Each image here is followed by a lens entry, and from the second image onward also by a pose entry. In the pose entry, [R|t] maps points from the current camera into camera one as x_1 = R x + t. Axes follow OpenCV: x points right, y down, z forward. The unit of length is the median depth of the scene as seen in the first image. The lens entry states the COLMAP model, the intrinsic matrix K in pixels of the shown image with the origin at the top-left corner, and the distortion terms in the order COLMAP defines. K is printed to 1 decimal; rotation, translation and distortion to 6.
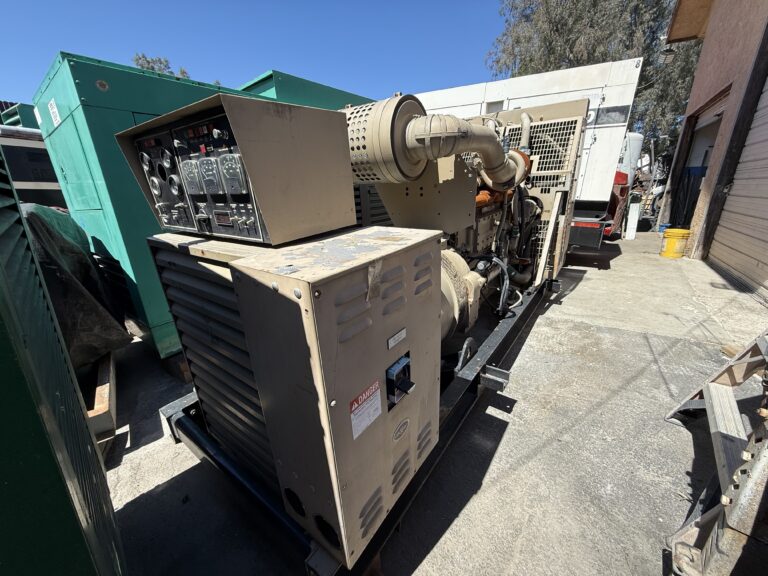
lens RADIAL K [[305.5, 0, 381.7], [0, 305.5, 288.2], [0, 0, 1]] dist [0.001977, -0.000931]
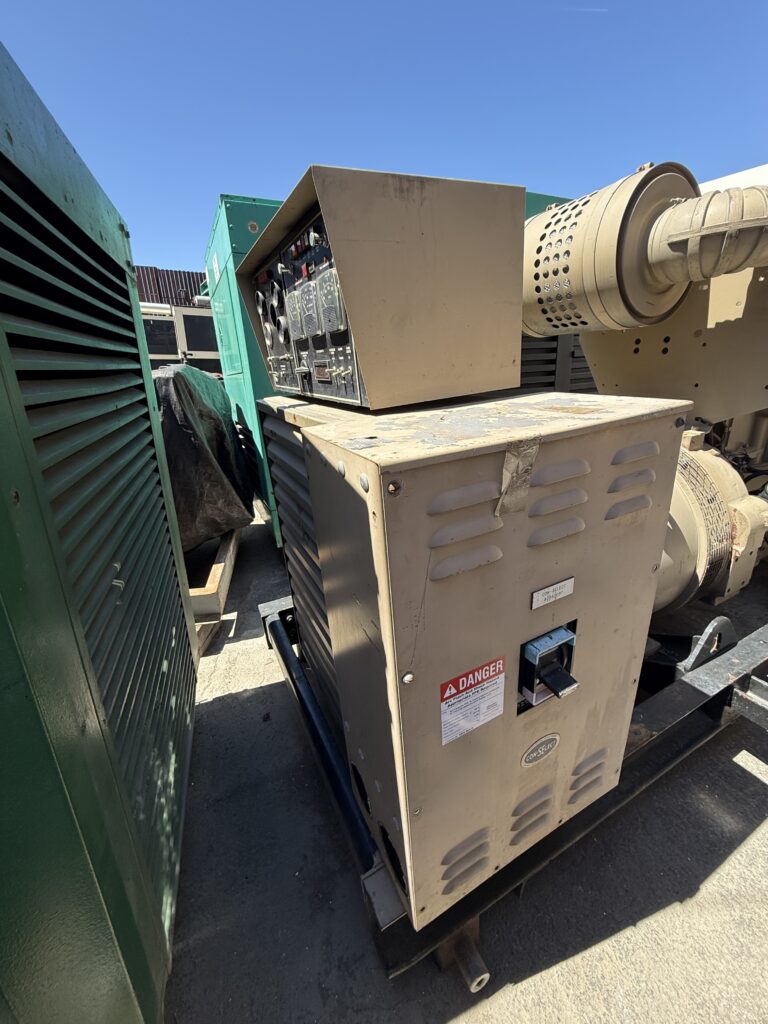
lens RADIAL K [[407.3, 0, 385.2], [0, 407.3, 509.2], [0, 0, 1]] dist [0.001977, -0.000931]
pose [[0.895215, 0.147874, -0.420384, 0.036048], [-0.130881, 0.988982, 0.069170, 0.002790], [0.425981, -0.006902, 0.904706, 0.118758]]
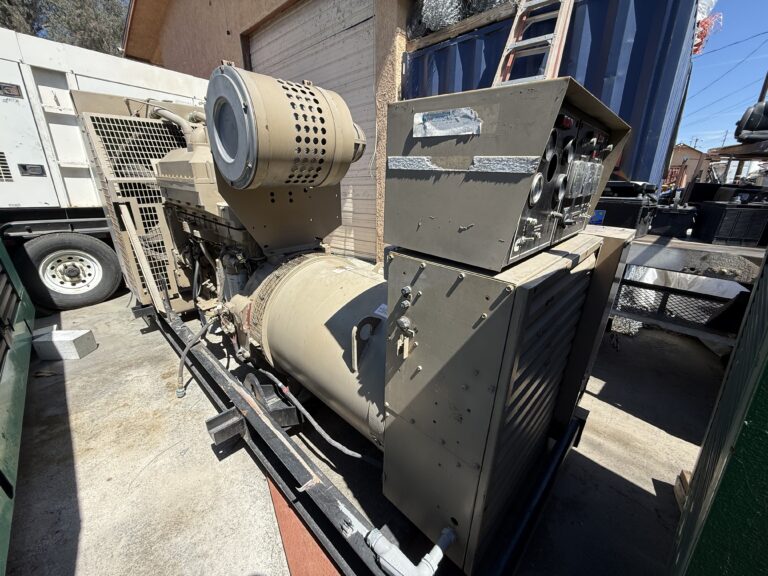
lens RADIAL K [[305.5, 0, 380.8], [0, 305.5, 287.3], [0, 0, 1]] dist [0.001977, -0.000931]
pose [[0.128344, -0.297980, 0.945905, -0.999601], [0.318947, 0.915523, 0.245133, -0.292838], [-0.939042, 0.270232, 0.212541, 0.883922]]
